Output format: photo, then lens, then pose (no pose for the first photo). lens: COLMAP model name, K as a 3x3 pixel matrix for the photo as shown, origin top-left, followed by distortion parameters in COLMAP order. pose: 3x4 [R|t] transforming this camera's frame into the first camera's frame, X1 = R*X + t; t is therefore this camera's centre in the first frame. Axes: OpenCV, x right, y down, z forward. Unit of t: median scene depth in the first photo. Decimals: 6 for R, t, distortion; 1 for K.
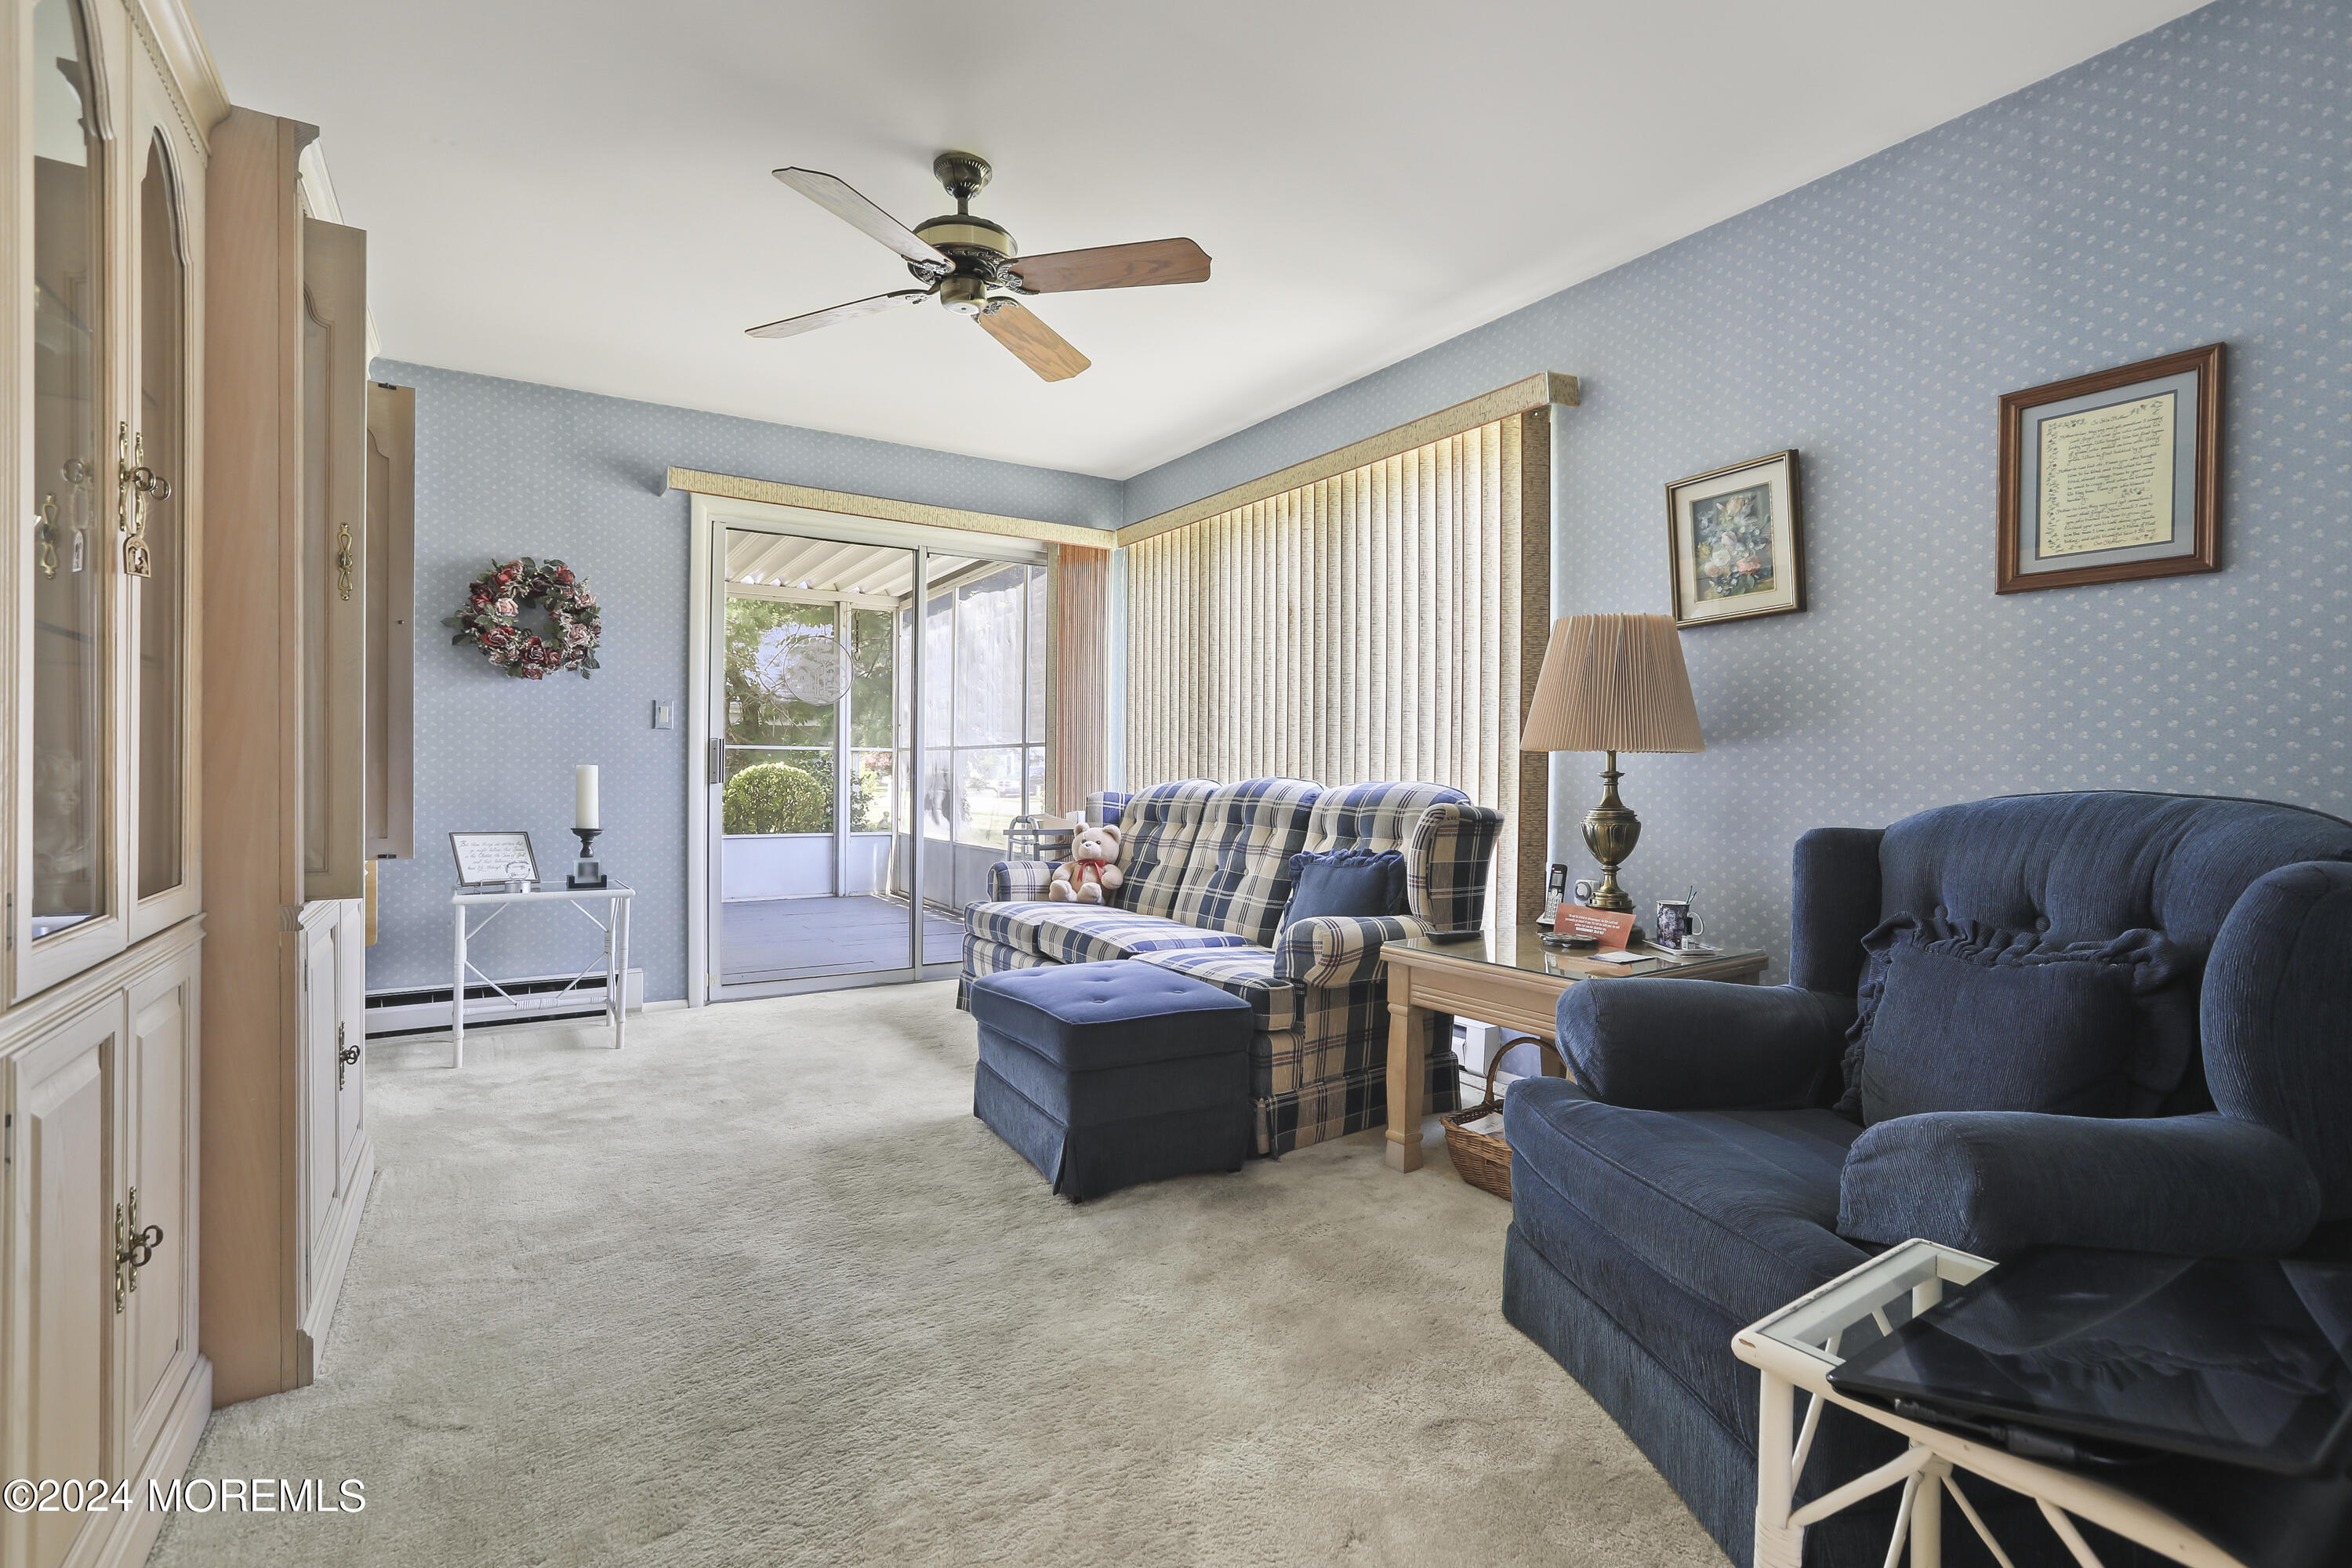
lens RADIAL K [[1067.7, 0, 1170.9], [0, 1067.7, 763.7], [0, 0, 1]] dist [-0.029435, 0.011581]
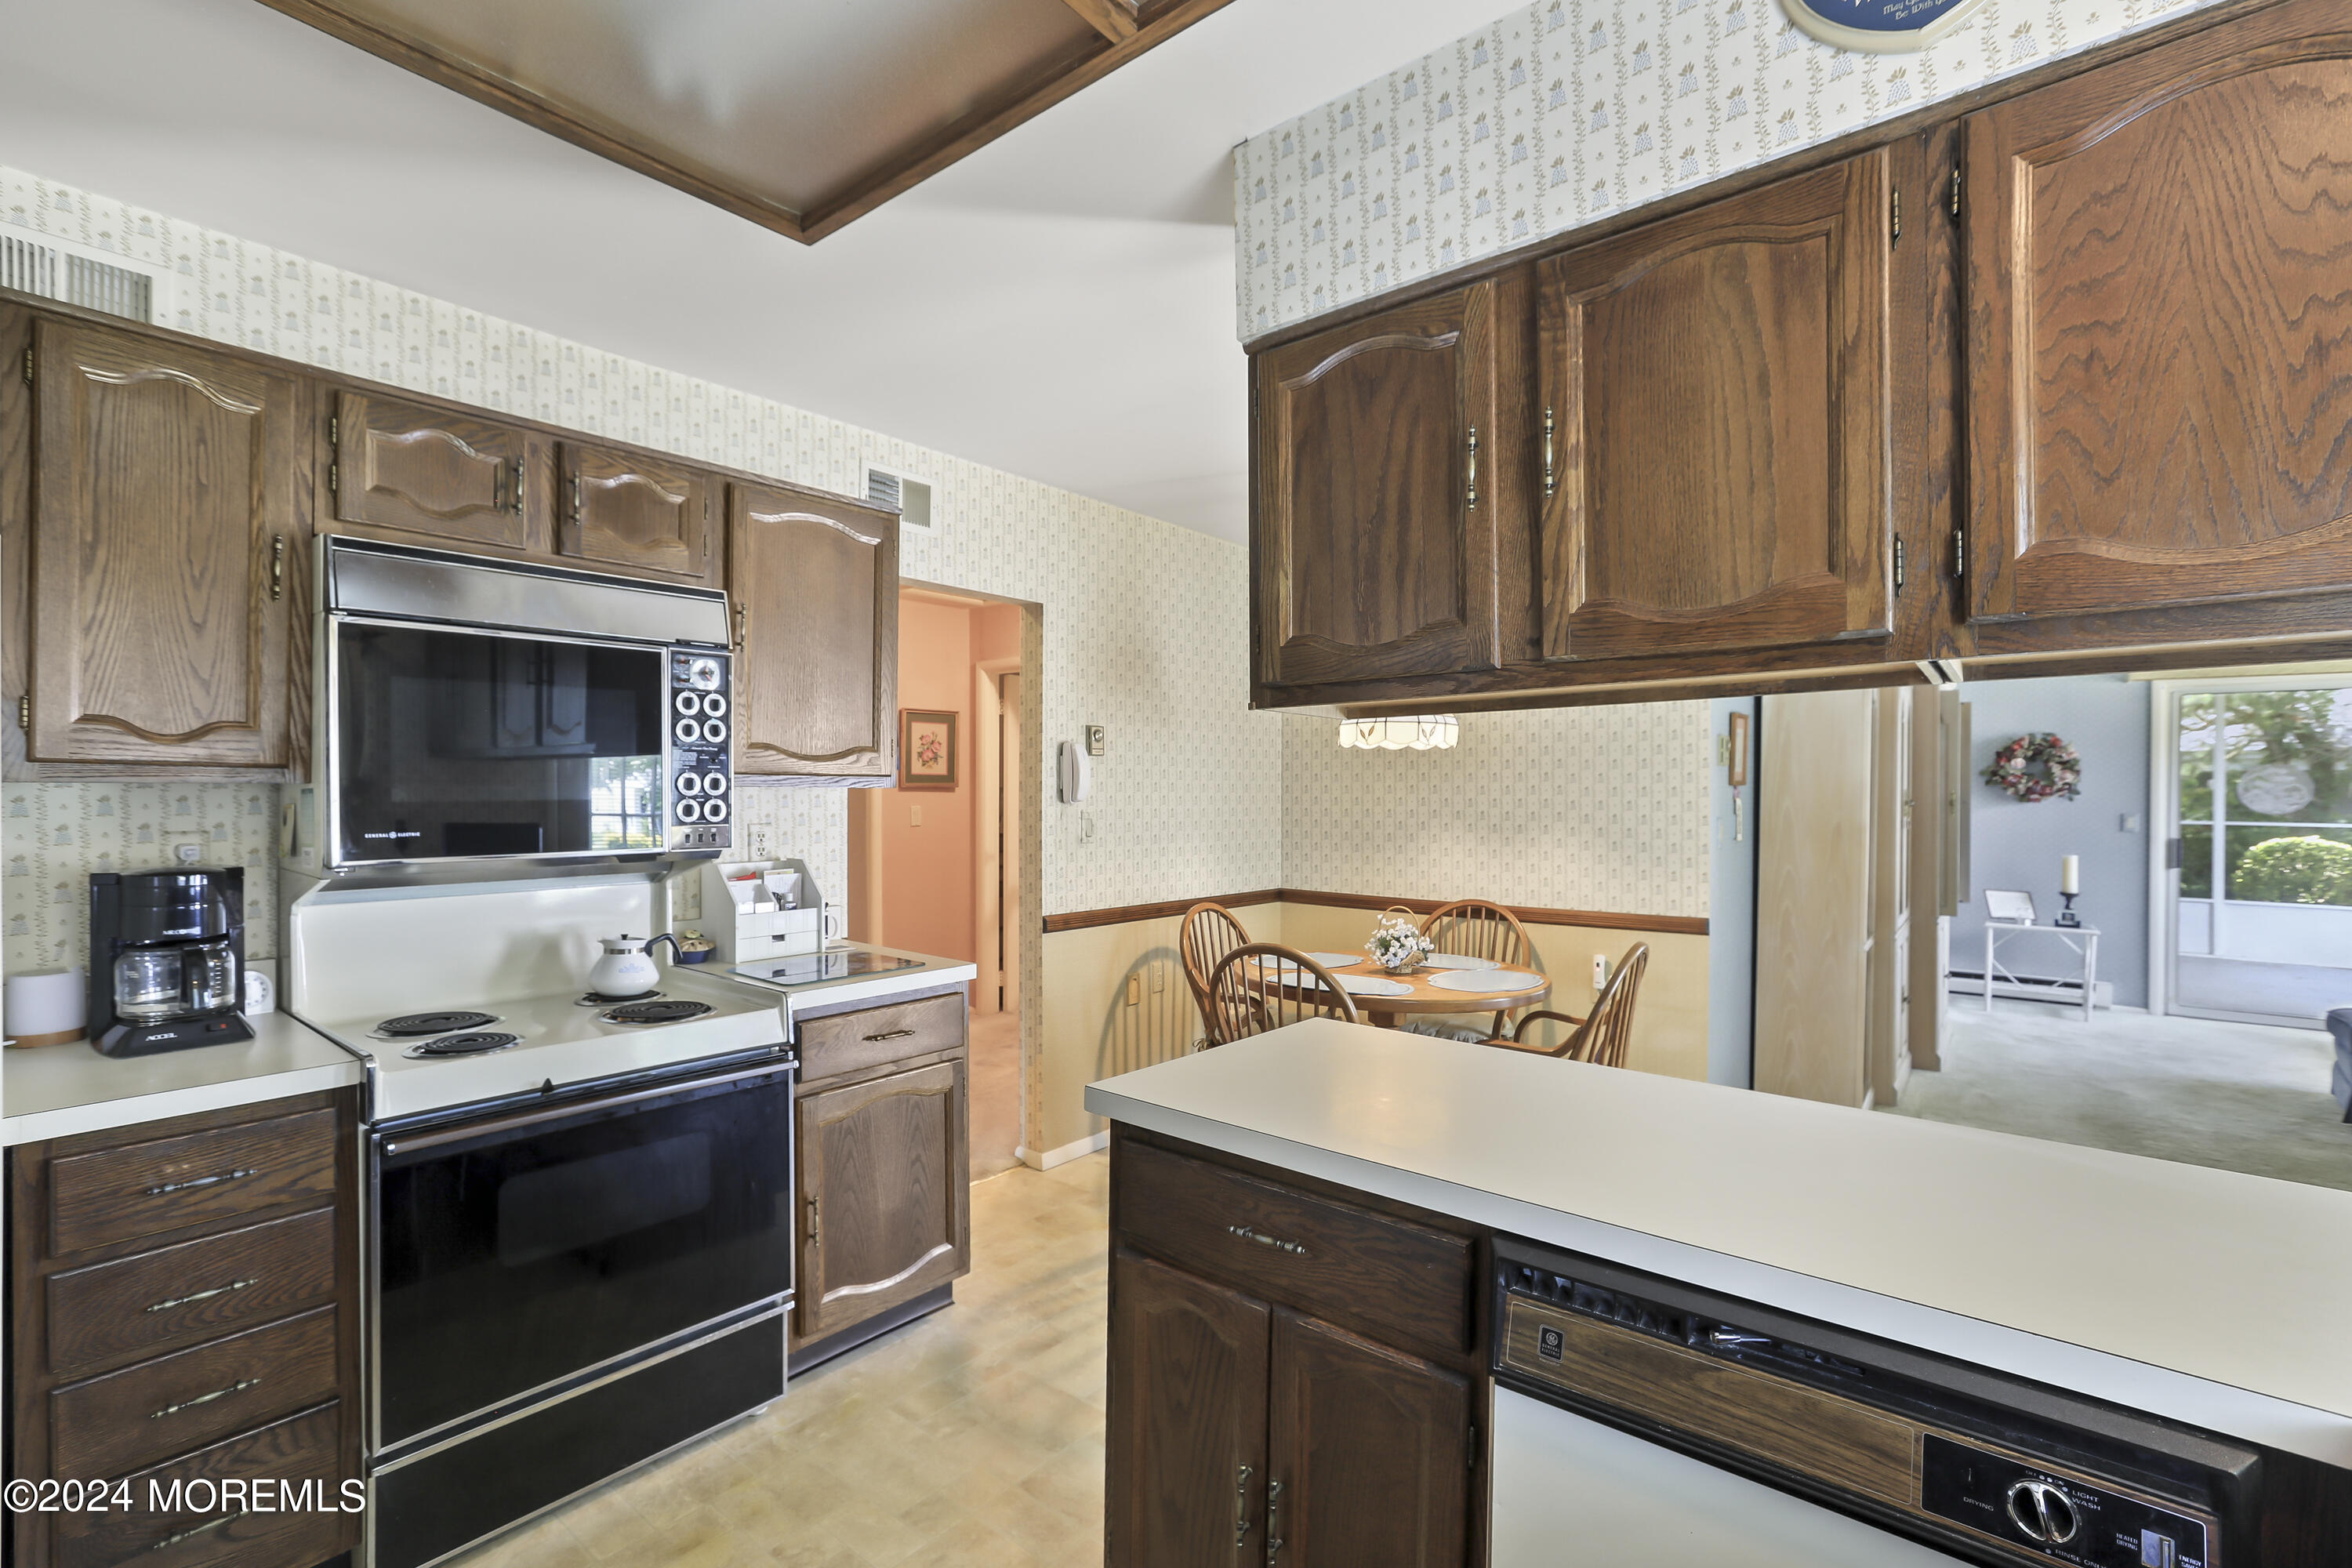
lens RADIAL K [[1067.7, 0, 1156.0], [0, 1067.7, 799.8], [0, 0, 1]] dist [-0.029435, 0.011581]
pose [[0.308100, 0.003497, -0.951347, 0.588773], [0.000762, 0.999992, 0.003922, -0.093826], [0.951354, -0.001933, 0.308095, -0.894264]]
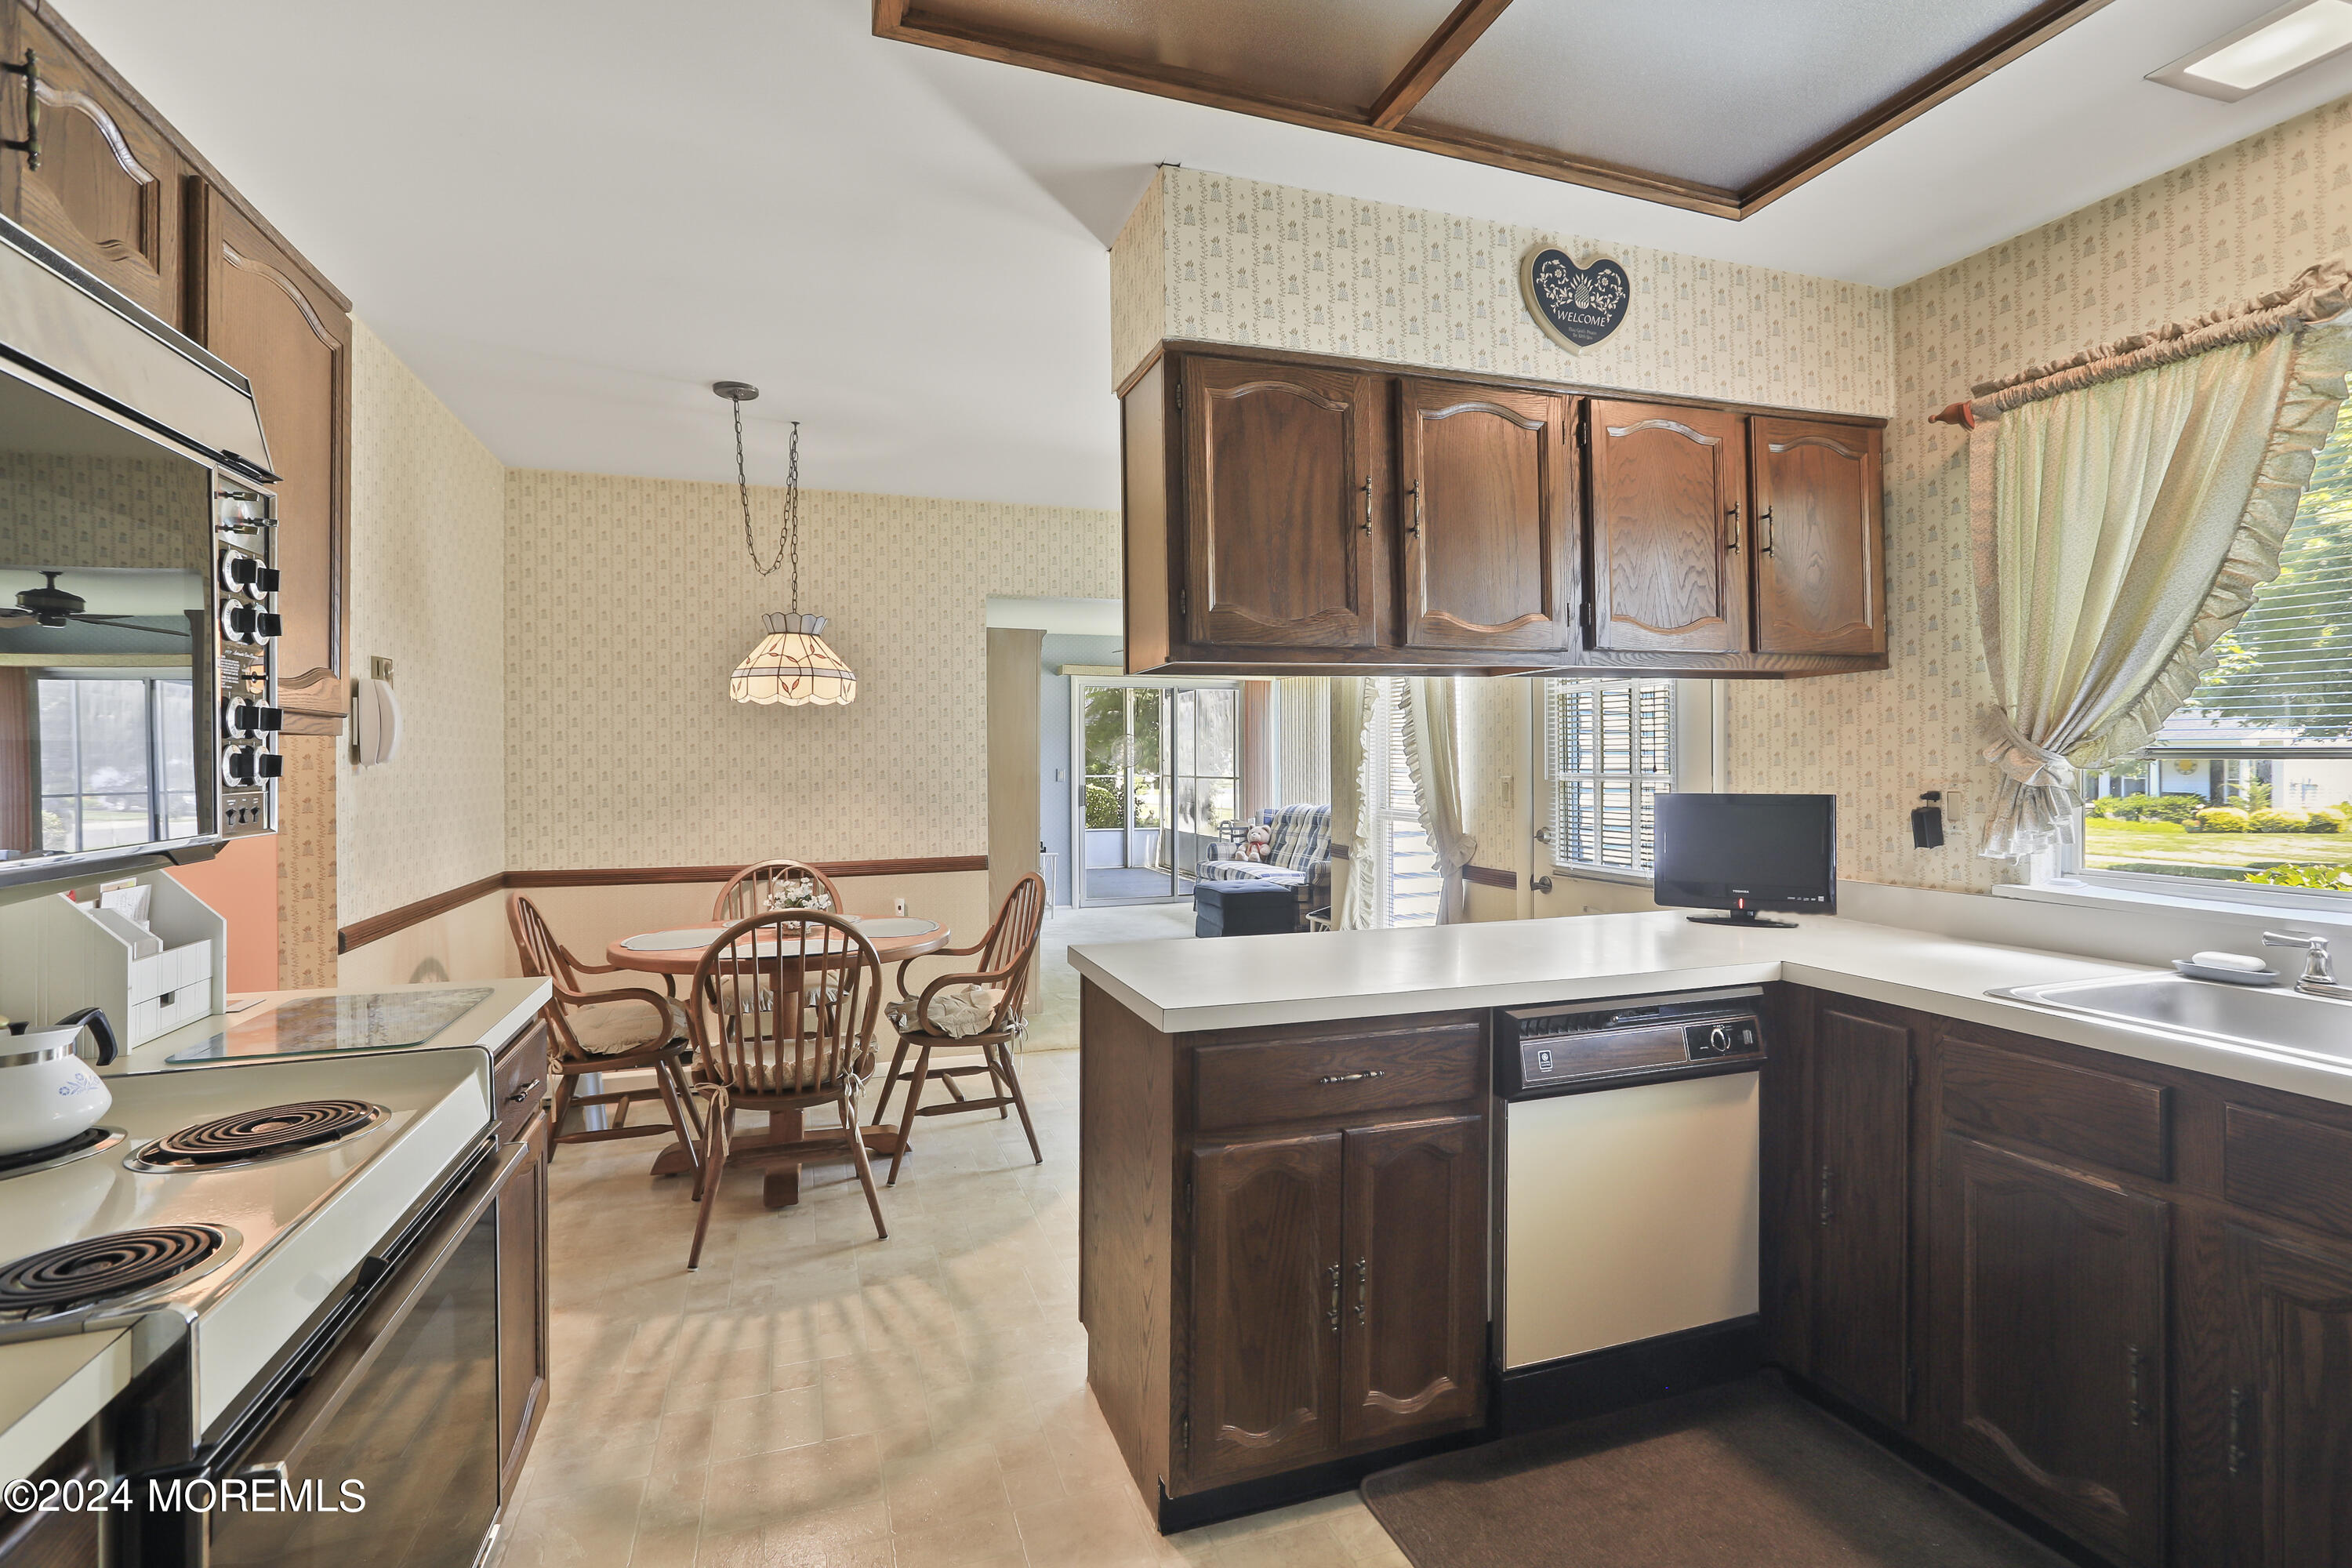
lens RADIAL K [[1067.7, 0, 1187.8], [0, 1067.7, 761.9], [0, 0, 1]] dist [-0.029435, 0.011581]
pose [[0.975146, -0.012971, -0.221184, 0.295676], [0.013864, 0.999901, 0.002484, -0.083252], [0.221129, -0.005489, 0.975229, -1.213432]]
